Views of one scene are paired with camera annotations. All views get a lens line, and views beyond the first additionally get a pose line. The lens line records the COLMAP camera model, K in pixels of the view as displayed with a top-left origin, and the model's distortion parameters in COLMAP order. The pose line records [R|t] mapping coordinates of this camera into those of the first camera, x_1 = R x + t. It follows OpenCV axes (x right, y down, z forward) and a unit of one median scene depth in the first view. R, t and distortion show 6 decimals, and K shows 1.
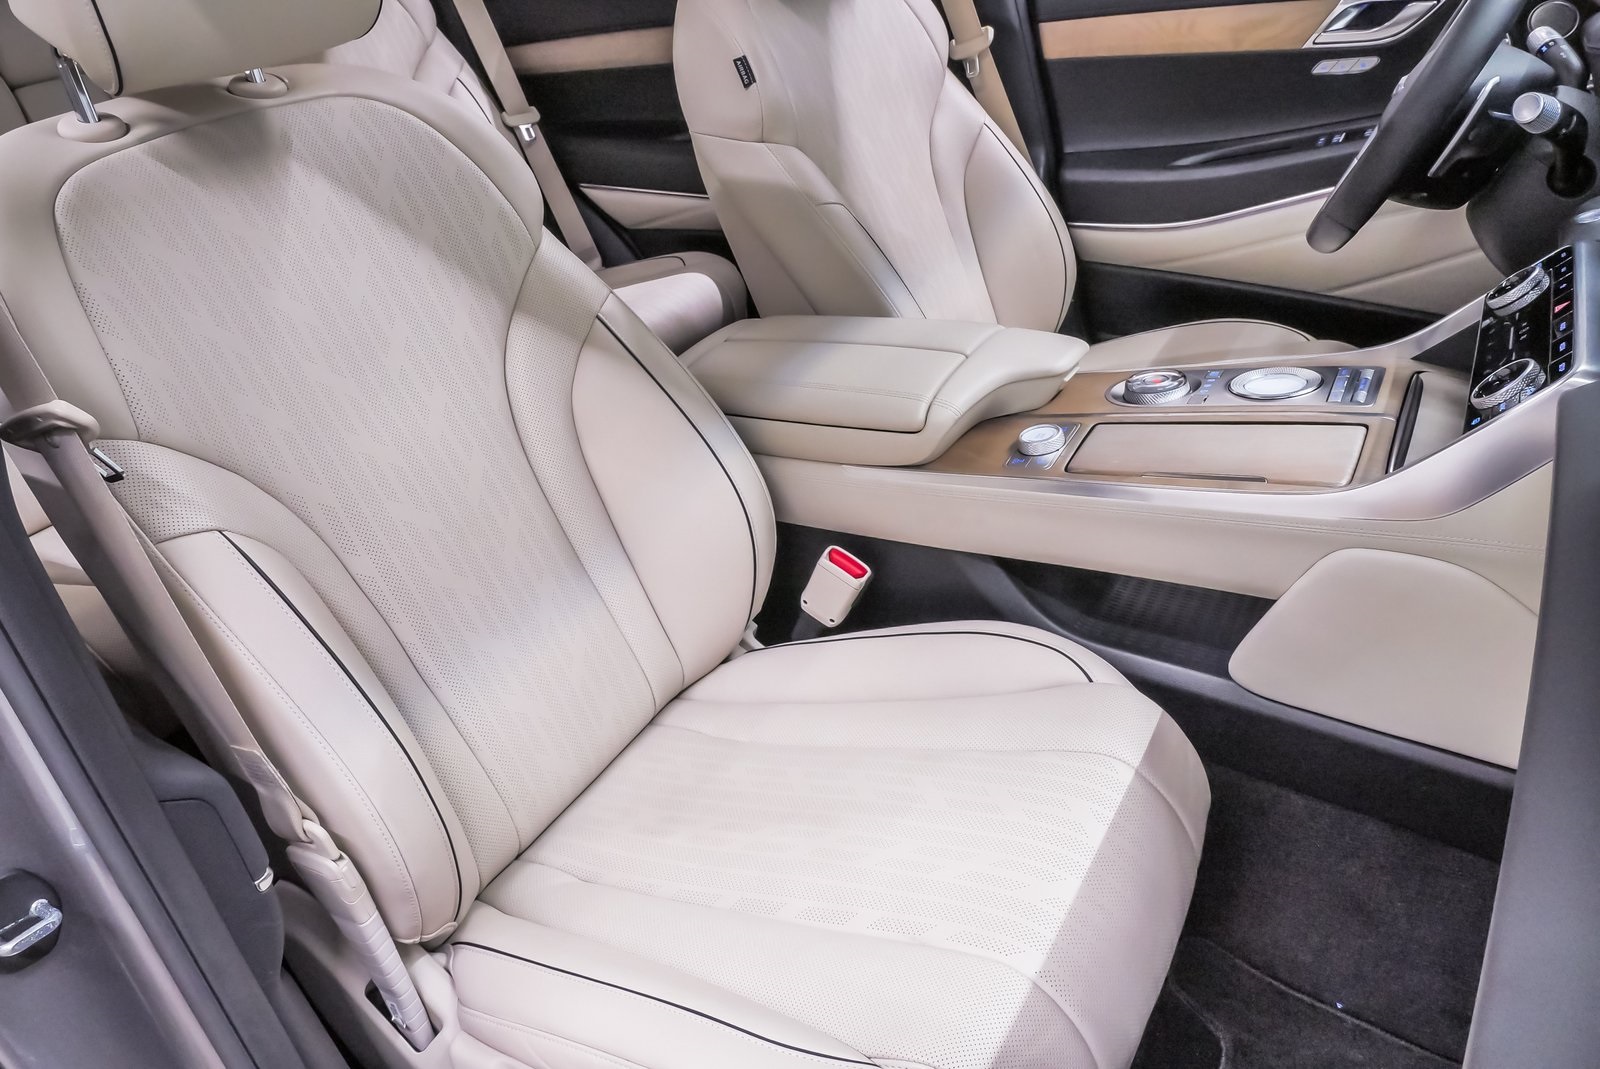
lens RADIAL K [[1172.4, 0, 793.6], [0, 1172.4, 547.6], [0, 0, 1]] dist [-0.047123, 0.025158]
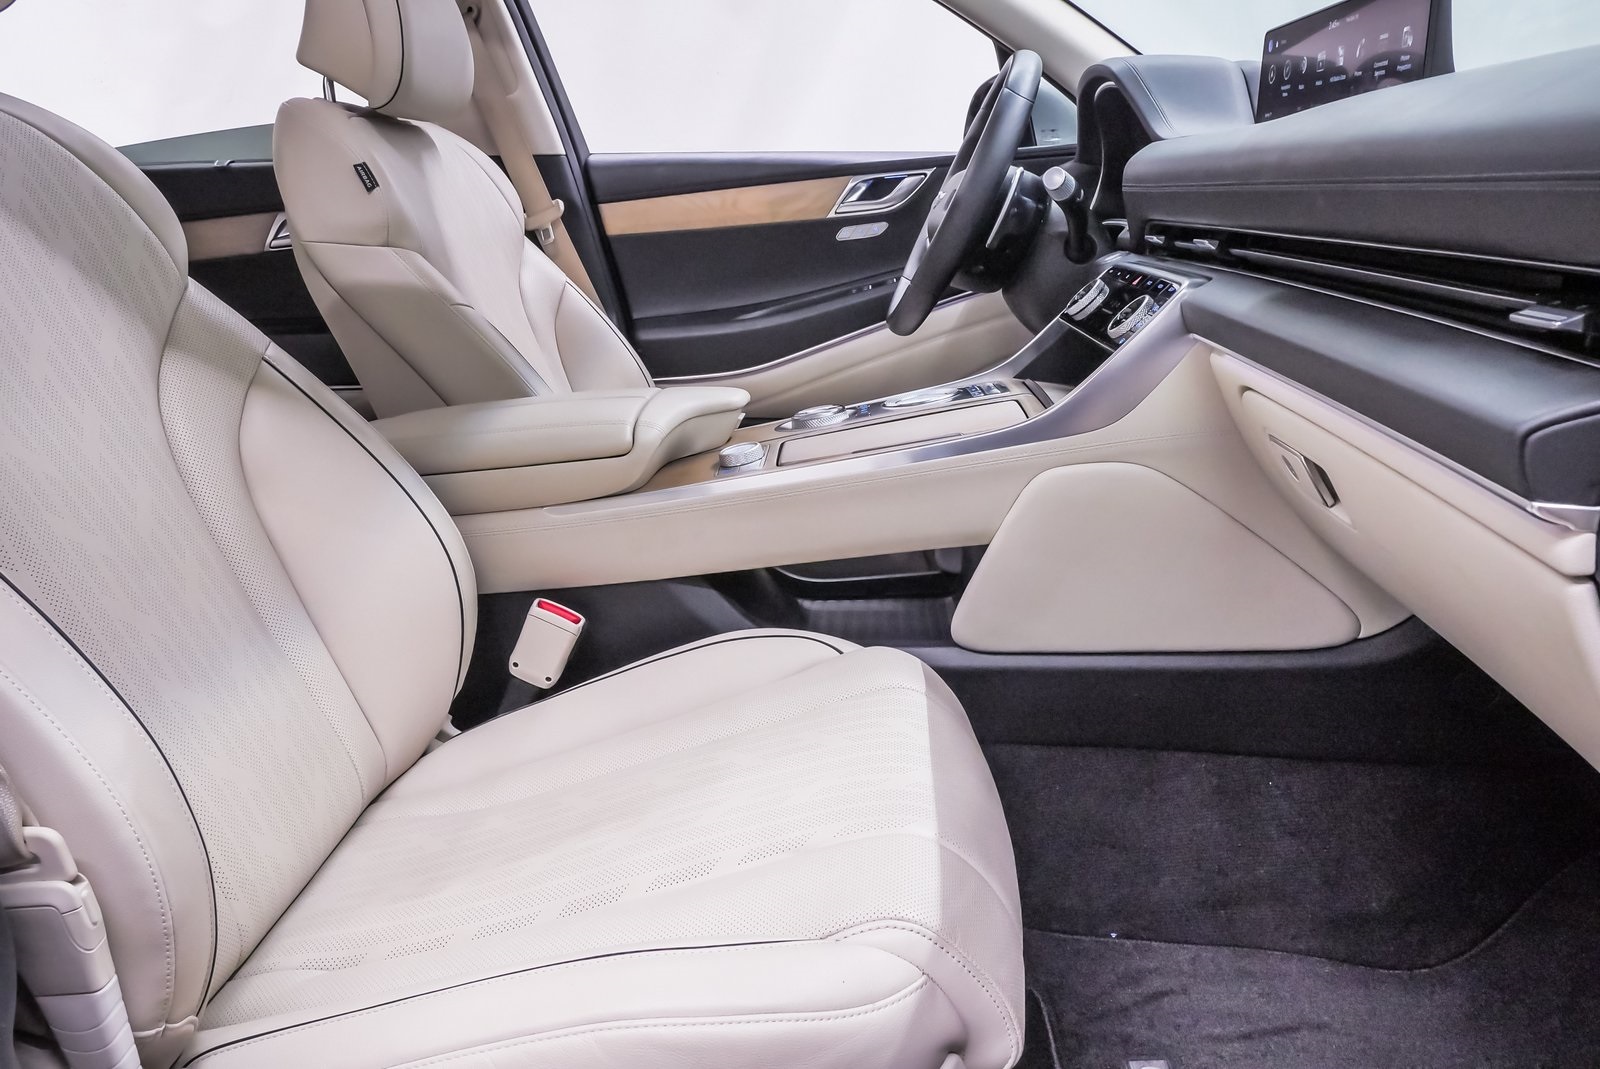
lens RADIAL K [[1172.4, 0, 811.4], [0, 1172.4, 526.7], [0, 0, 1]] dist [-0.047123, 0.025158]
pose [[0.889949, -0.072841, 0.450206, -0.190870], [0.198160, 0.950869, -0.237867, 0.210344], [-0.410760, 0.300902, 0.860659, 0.081916]]
